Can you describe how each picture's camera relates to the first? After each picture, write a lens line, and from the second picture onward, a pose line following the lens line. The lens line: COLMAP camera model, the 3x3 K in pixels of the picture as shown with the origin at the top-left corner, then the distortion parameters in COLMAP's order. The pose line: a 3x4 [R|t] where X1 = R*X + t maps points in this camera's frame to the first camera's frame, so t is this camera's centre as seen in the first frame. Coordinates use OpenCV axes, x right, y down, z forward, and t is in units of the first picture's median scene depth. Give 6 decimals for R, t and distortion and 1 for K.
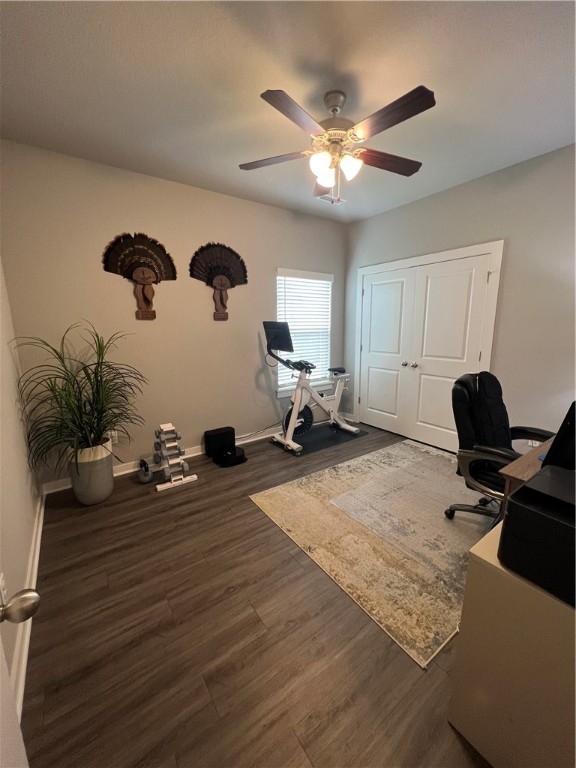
lens RADIAL K [[305.2, 0, 288.5], [0, 305.2, 380.8], [0, 0, 1]] dist [-0.002481, -0.000077]
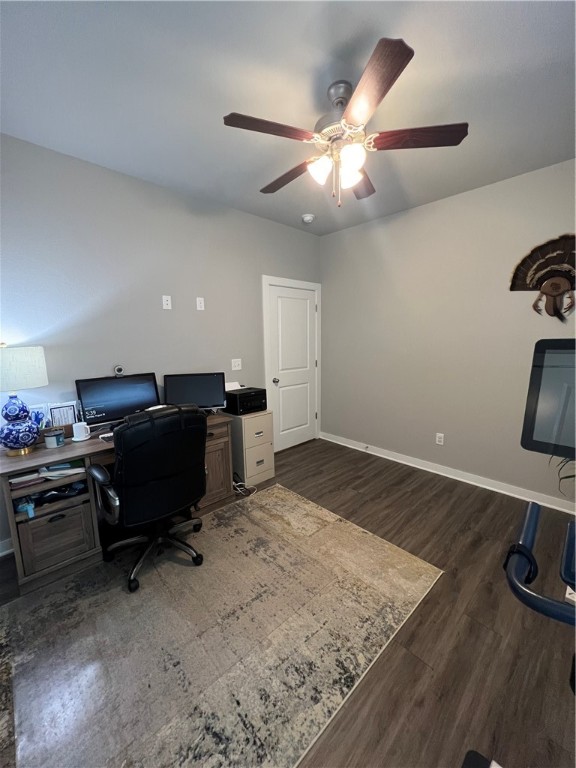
lens RADIAL K [[305.2, 0, 290.2], [0, 305.2, 387.0], [0, 0, 1]] dist [-0.002481, -0.000077]
pose [[-0.988530, 0.043350, -0.144672, 0.422158], [-0.008832, 0.939688, 0.341918, -0.375643], [0.150769, 0.339273, -0.928527, 1.907907]]
